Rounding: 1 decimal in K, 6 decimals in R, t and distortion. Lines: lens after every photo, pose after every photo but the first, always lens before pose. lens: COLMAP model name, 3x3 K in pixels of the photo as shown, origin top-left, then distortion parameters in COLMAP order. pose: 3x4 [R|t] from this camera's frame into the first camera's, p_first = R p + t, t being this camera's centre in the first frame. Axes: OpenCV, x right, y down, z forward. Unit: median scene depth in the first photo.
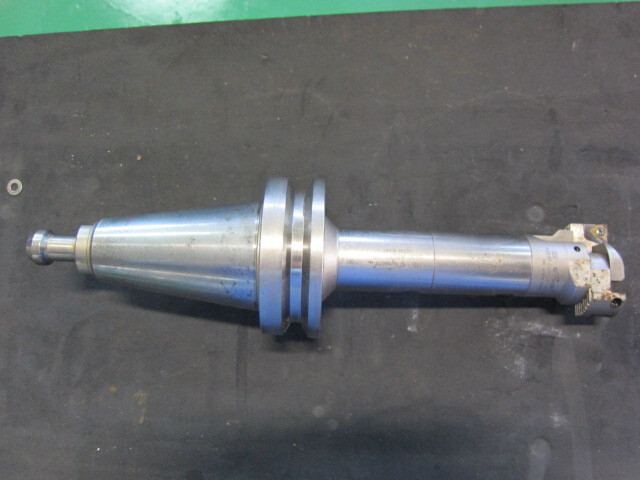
lens RADIAL K [[495.3, 0, 319.7], [0, 495.3, 248.2], [0, 0, 1]] dist [-0.041801, -0.000913]
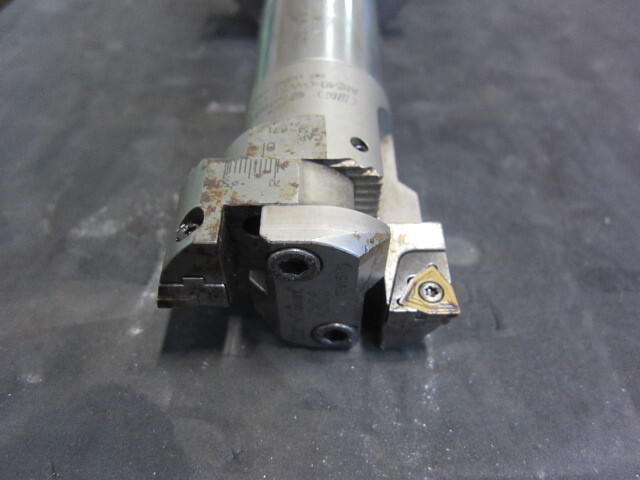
lens RADIAL K [[495.3, 0, 319.7], [0, 495.3, 248.2], [0, 0, 1]] dist [-0.041801, -0.000913]
pose [[0.030612, 0.749333, -0.661486, 0.721658], [-0.991984, 0.103948, 0.071846, 0.011304], [0.122597, 0.653984, 0.746508, 0.702793]]
